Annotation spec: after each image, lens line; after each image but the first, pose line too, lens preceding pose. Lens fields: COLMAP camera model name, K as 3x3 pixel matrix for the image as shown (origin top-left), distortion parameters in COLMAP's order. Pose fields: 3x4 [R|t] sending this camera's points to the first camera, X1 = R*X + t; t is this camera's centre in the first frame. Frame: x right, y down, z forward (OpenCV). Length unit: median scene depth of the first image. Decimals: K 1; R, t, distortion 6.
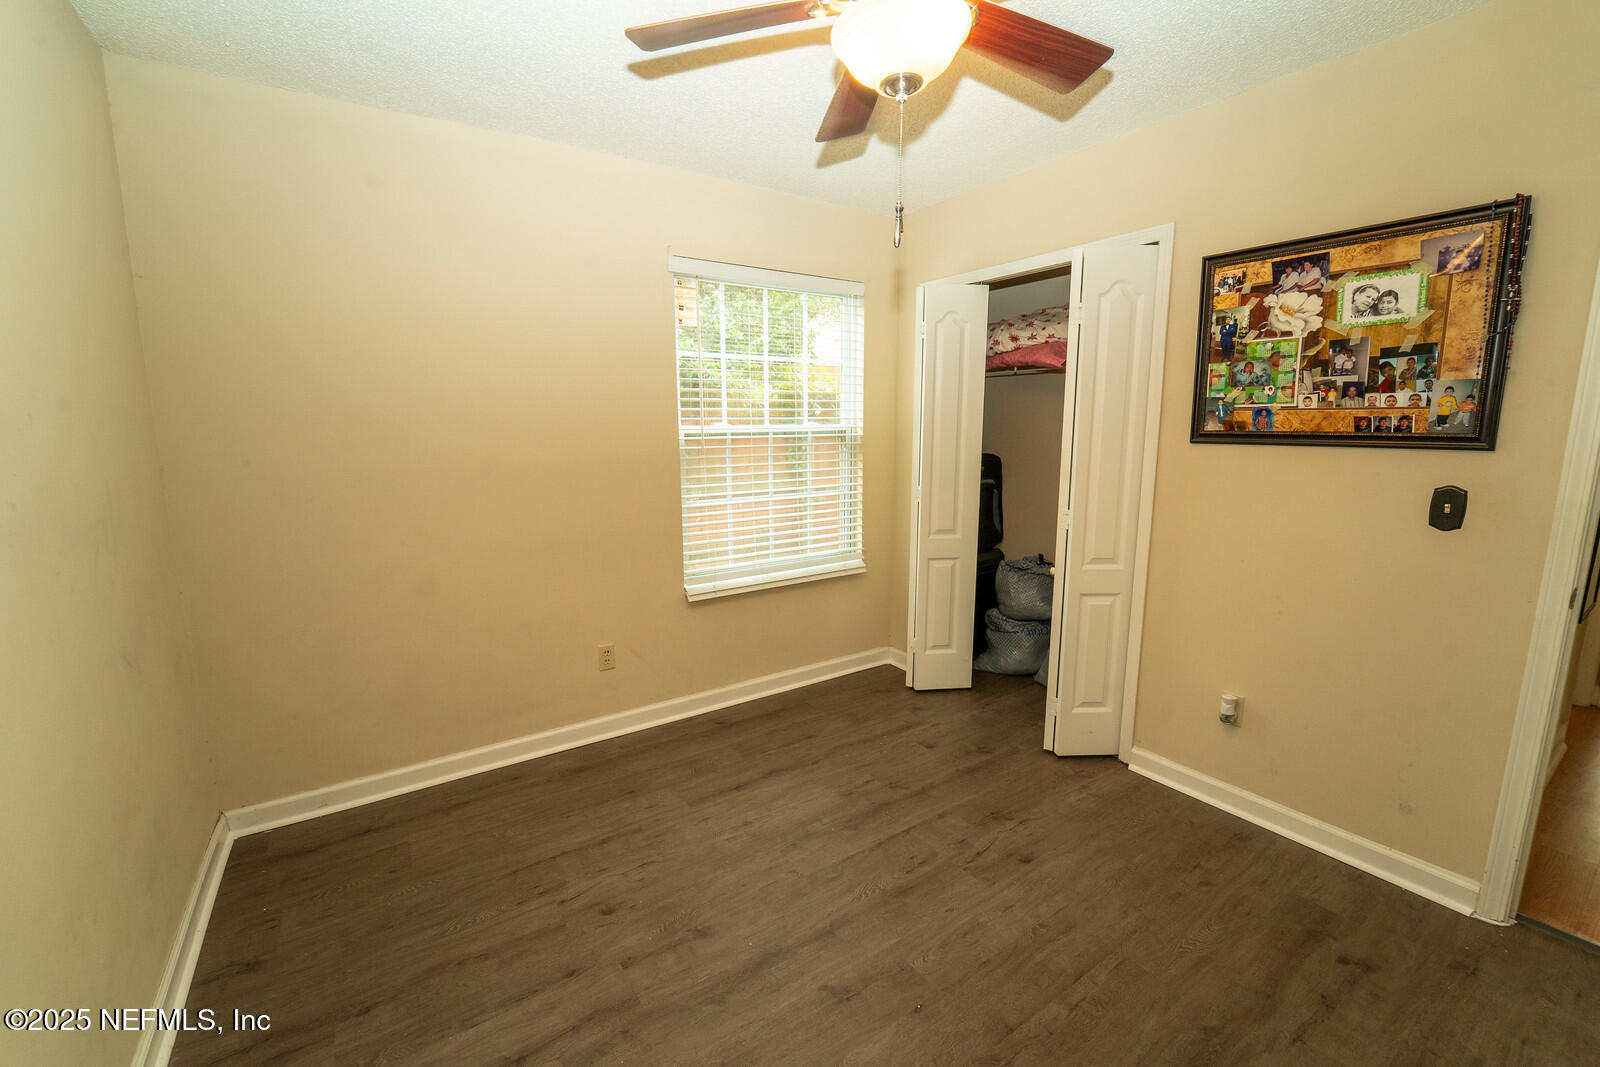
lens RADIAL K [[665.1, 0, 792.5], [0, 665.1, 529.8], [0, 0, 1]] dist [-0.022456, 0.000377]
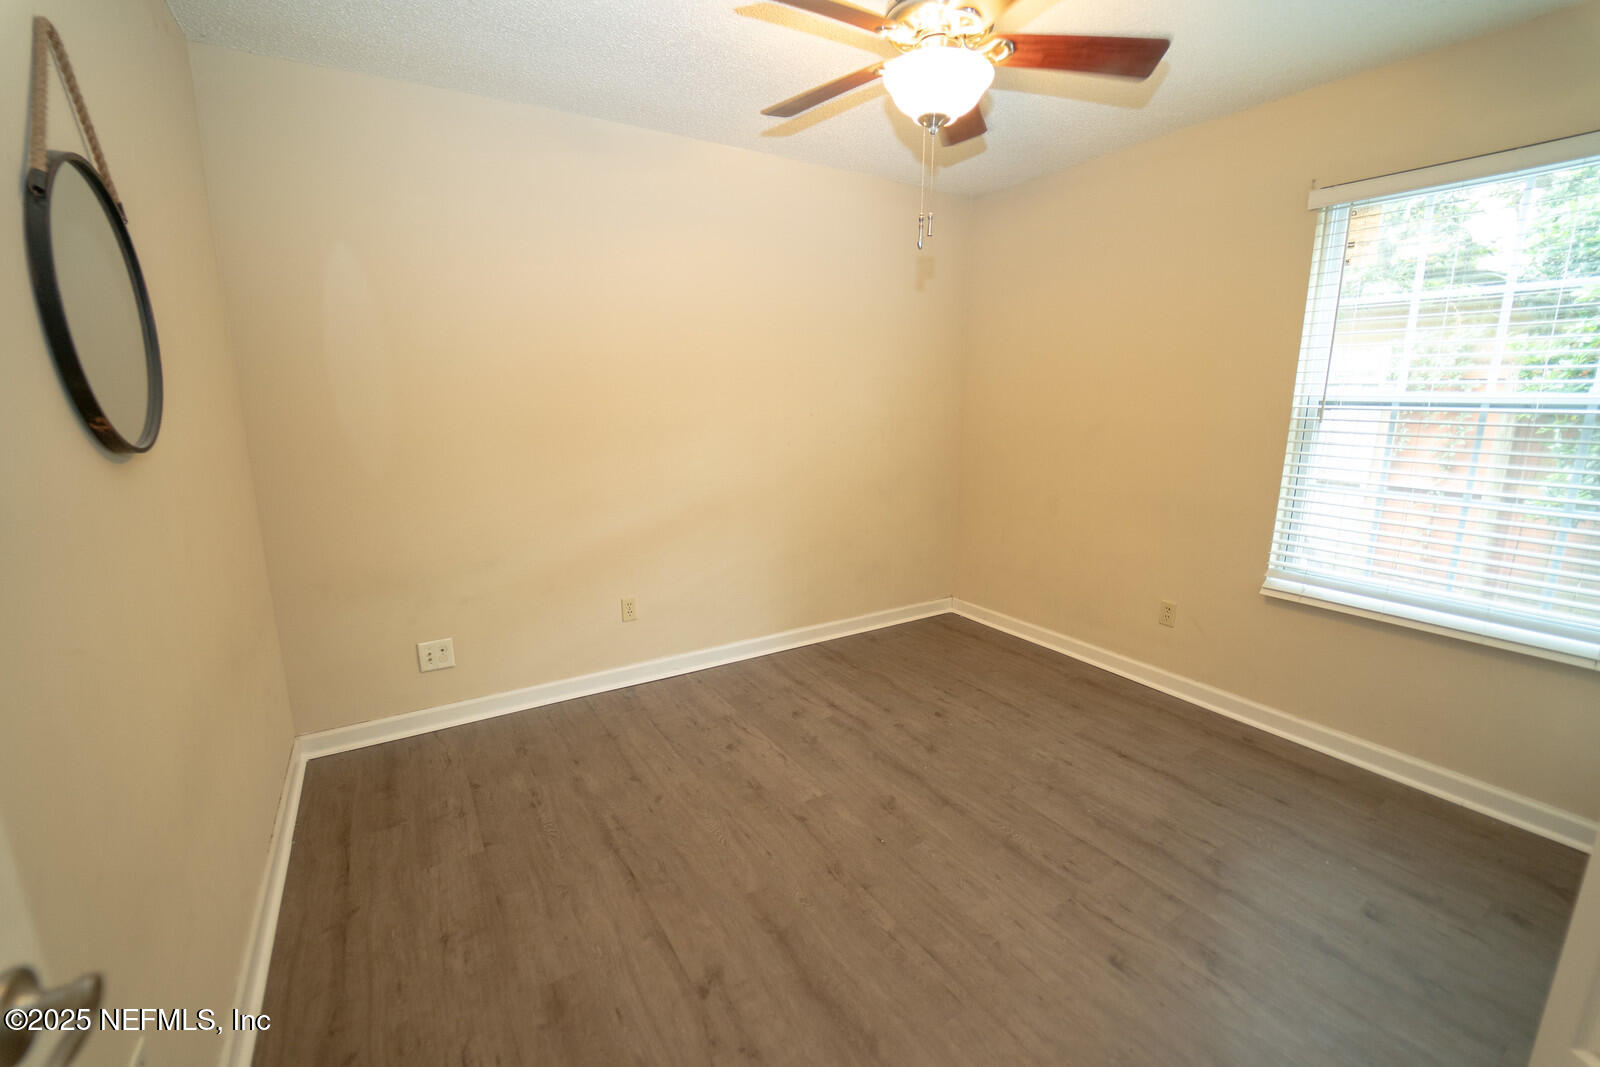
lens RADIAL K [[665.1, 0, 789.8], [0, 665.1, 536.1], [0, 0, 1]] dist [-0.022456, 0.000377]
pose [[-0.052985, 0.213782, -0.975444, 0.903614], [-0.157535, 0.962795, 0.219566, -0.074096], [0.986091, 0.165300, -0.017335, 0.499127]]
